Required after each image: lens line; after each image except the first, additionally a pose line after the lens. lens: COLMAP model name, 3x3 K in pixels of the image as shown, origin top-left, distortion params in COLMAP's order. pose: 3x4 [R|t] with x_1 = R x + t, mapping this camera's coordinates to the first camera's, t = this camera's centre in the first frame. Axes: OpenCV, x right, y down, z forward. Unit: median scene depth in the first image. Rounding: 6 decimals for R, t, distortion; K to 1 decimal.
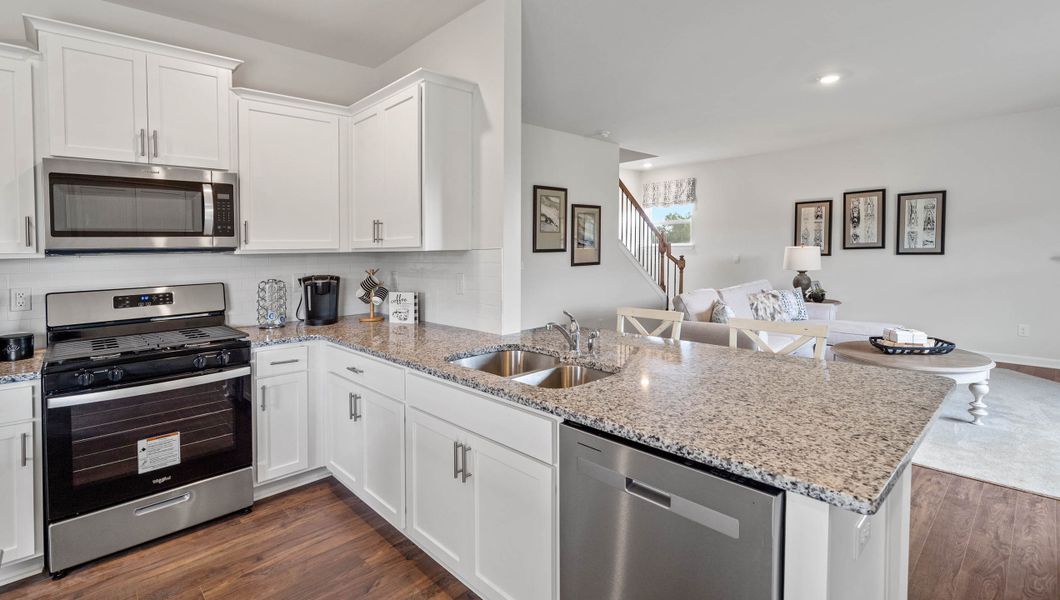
lens RADIAL K [[483.9, 0, 486.6], [0, 483.9, 268.3], [0, 0, 1]] dist [0.000835, -0.000418]
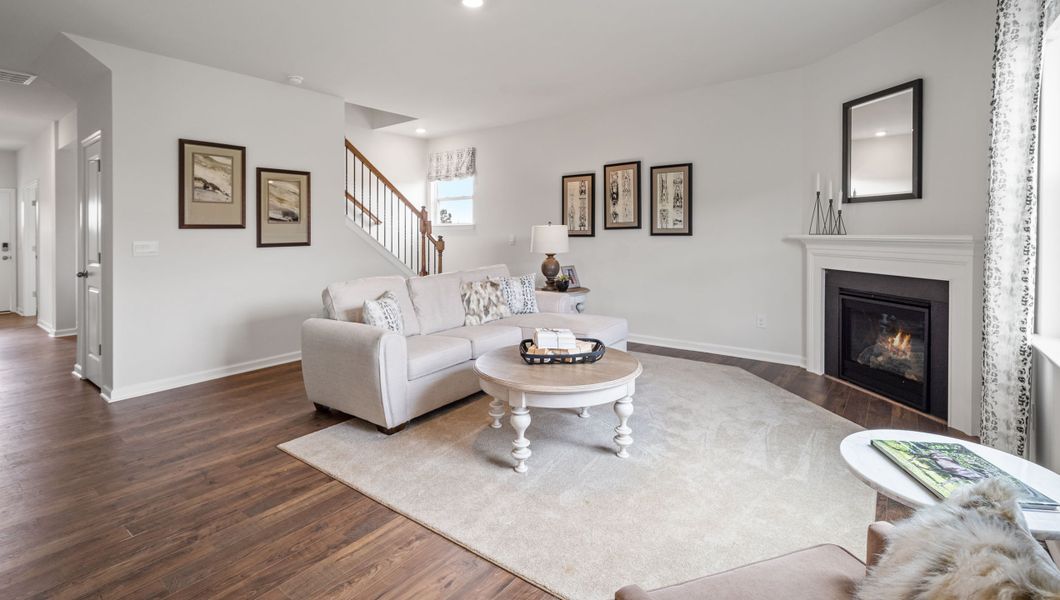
lens RADIAL K [[504.0, 0, 474.7], [0, 504.0, 236.3], [0, 0, 1]] dist [-0.000079, 0.000109]
pose [[0.987808, 0.007141, 0.155512, 0.414308], [-0.002166, 0.999481, -0.032137, 0.003235], [-0.155661, 0.031408, 0.987311, 0.156864]]
